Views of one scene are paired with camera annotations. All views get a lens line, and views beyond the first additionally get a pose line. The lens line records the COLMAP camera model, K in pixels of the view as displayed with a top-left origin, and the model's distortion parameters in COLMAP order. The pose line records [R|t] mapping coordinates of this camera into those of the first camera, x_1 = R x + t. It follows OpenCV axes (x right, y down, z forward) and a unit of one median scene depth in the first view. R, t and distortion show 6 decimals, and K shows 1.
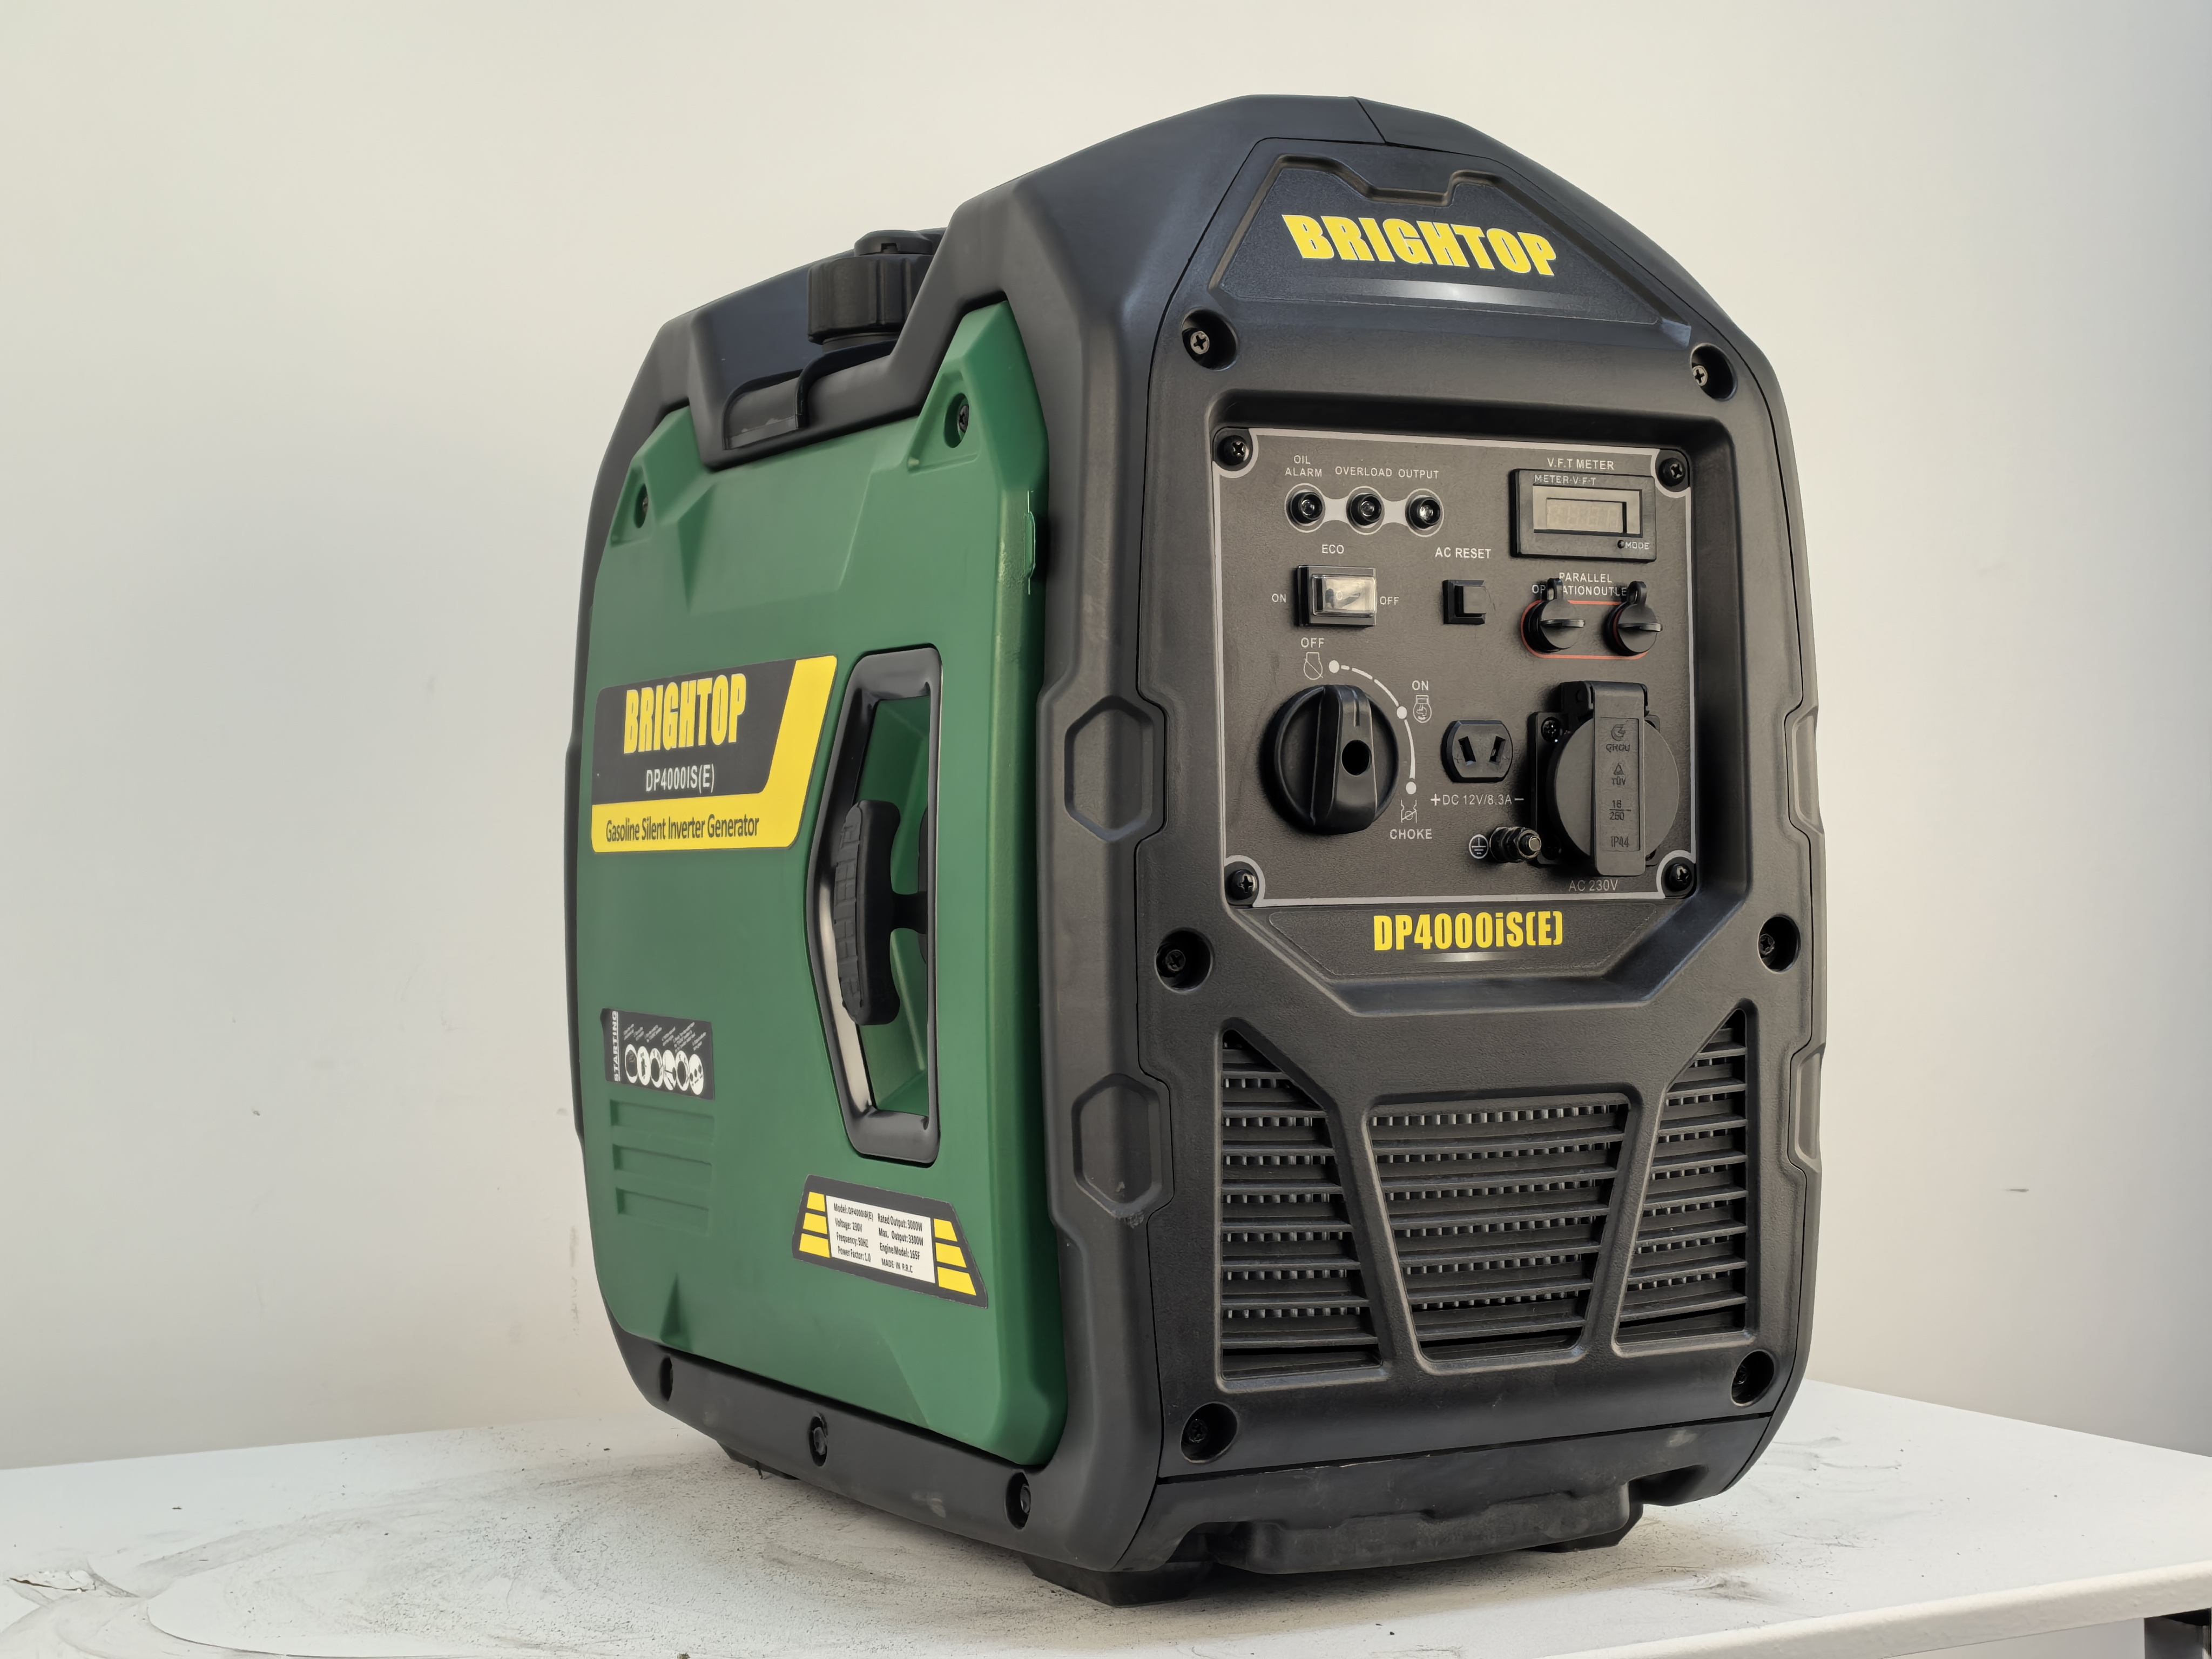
lens RADIAL K [[3481.5, 0, 1106.0], [0, 3481.5, 829.5], [0, 0, 1]] dist [0.138490, 1.011090]
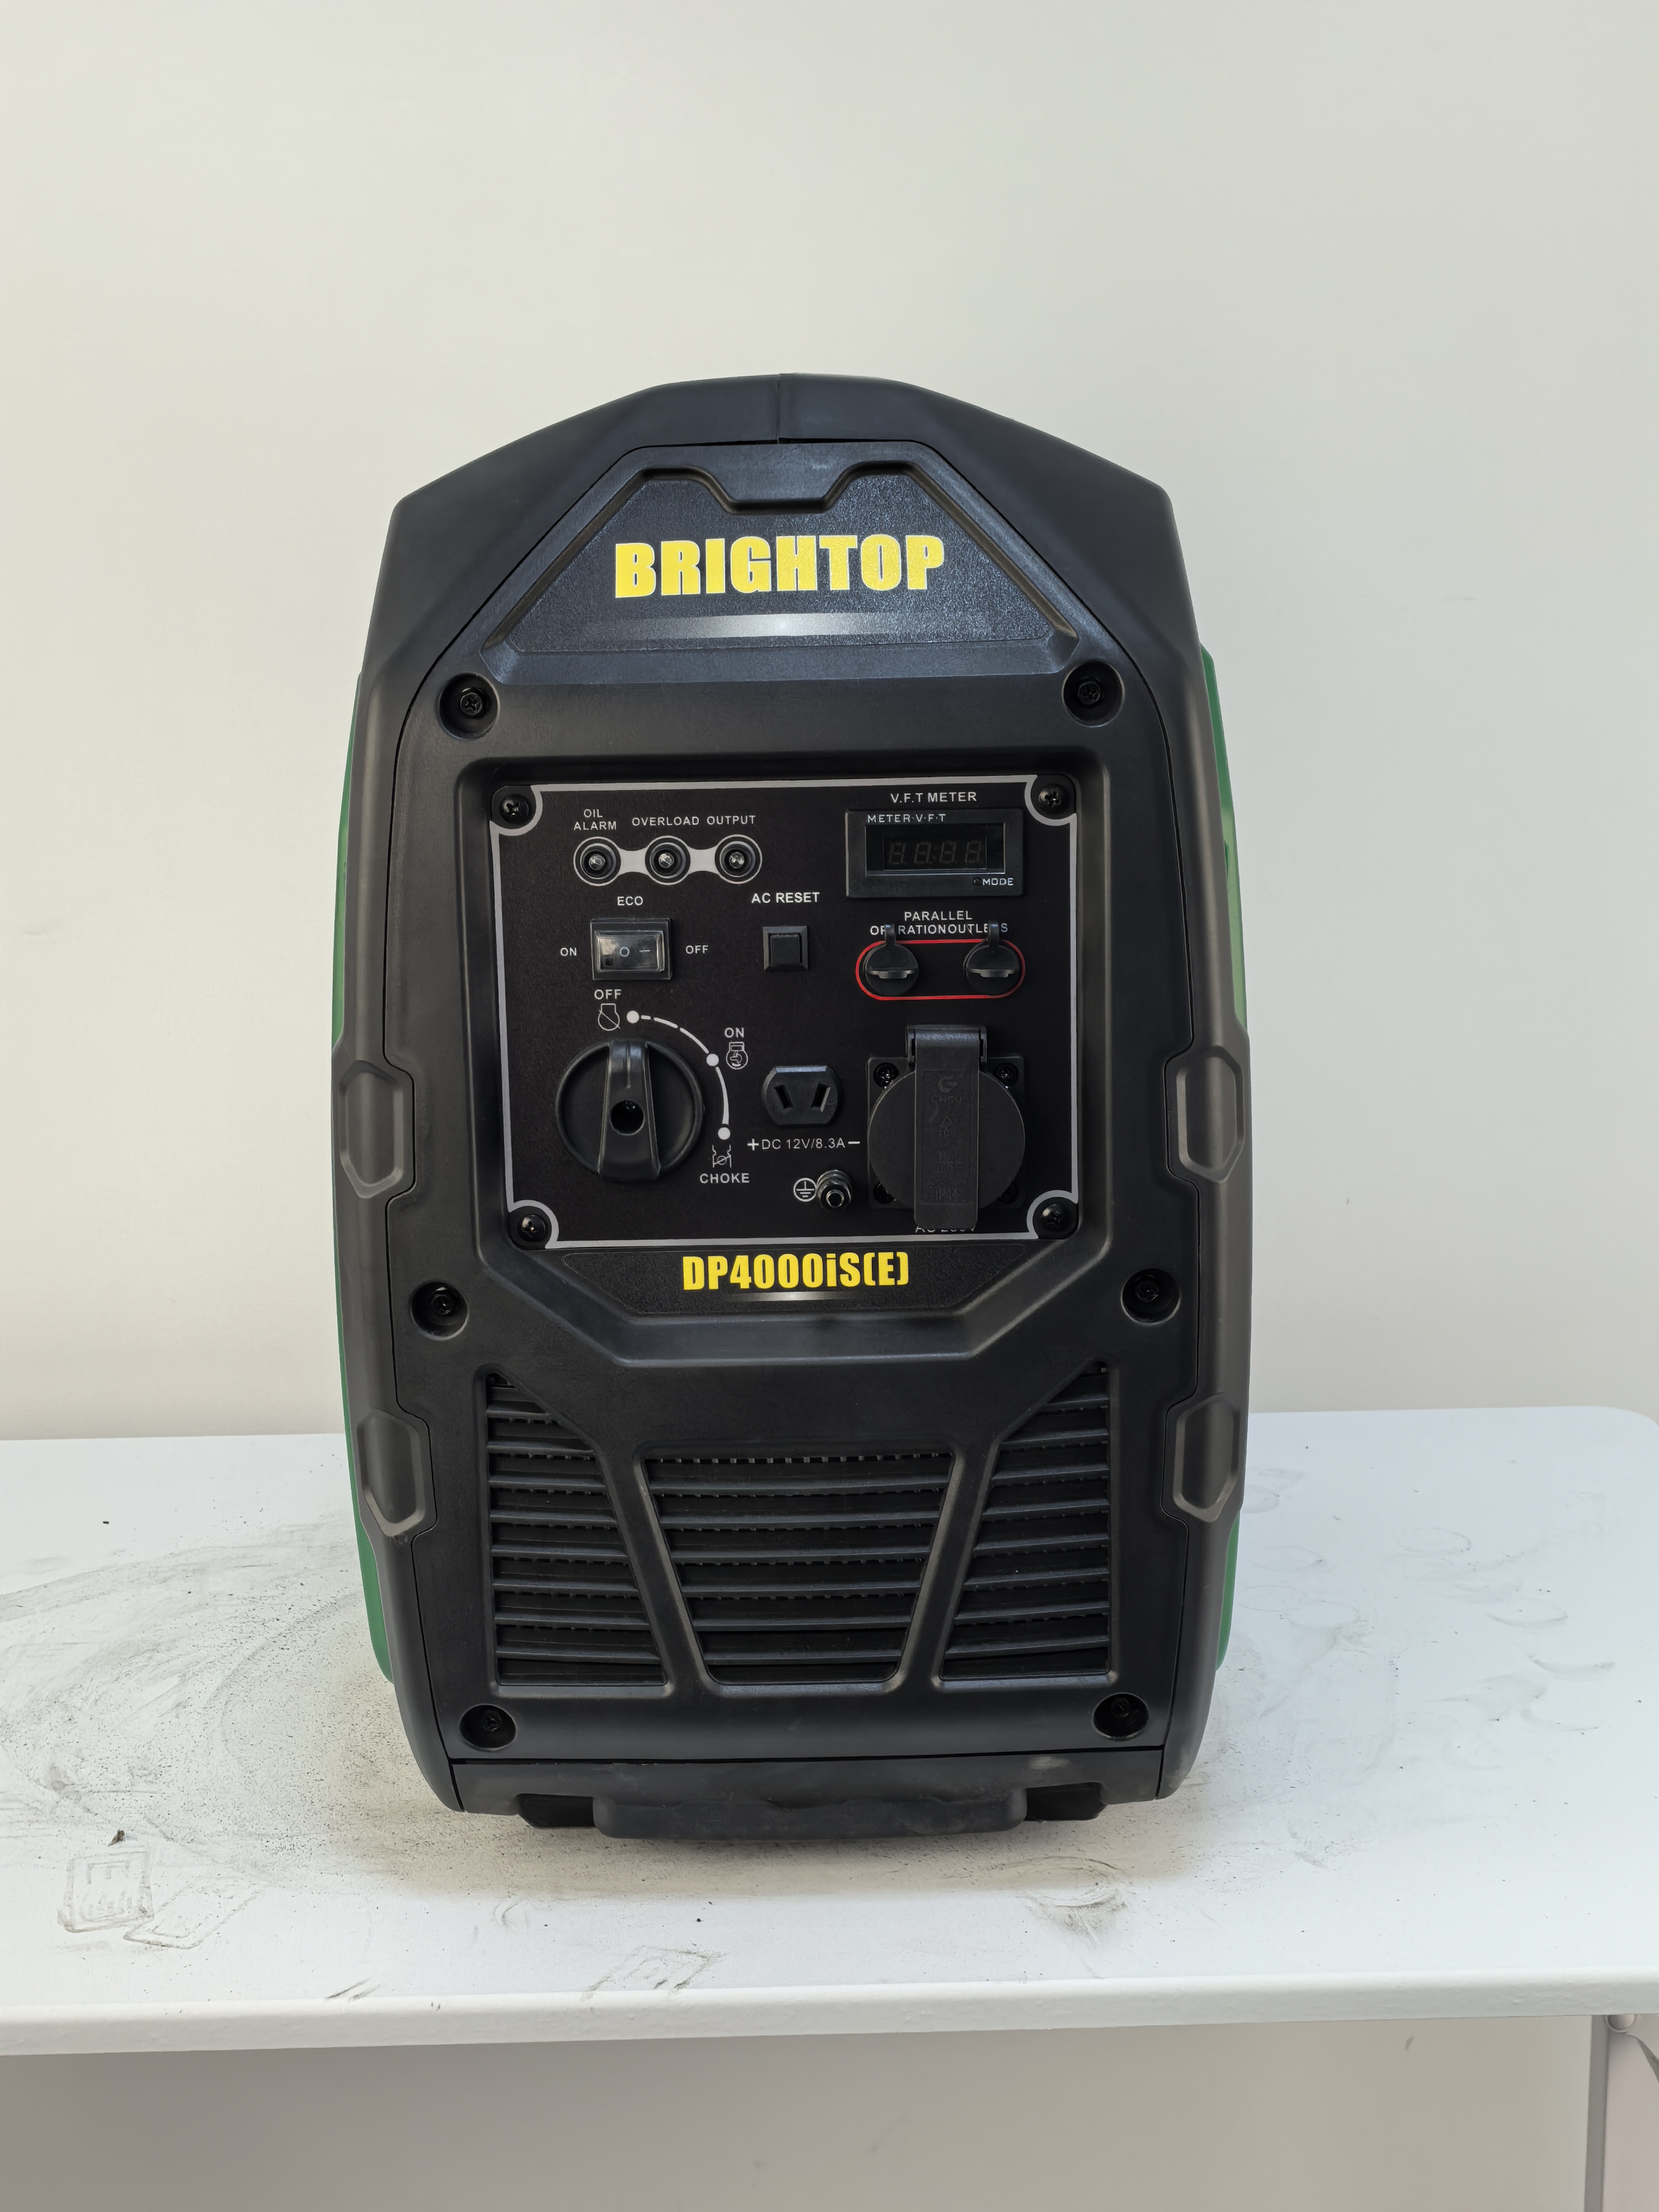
lens RADIAL K [[3481.5, 0, 829.5], [0, 3481.5, 1106.0], [0, 0, 1]] dist [0.138490, 1.011090]
pose [[0.879926, 0.097627, -0.464973, 0.573361], [0.013692, 0.973044, 0.230213, -0.247213], [0.474914, -0.208937, 0.854869, 0.160238]]
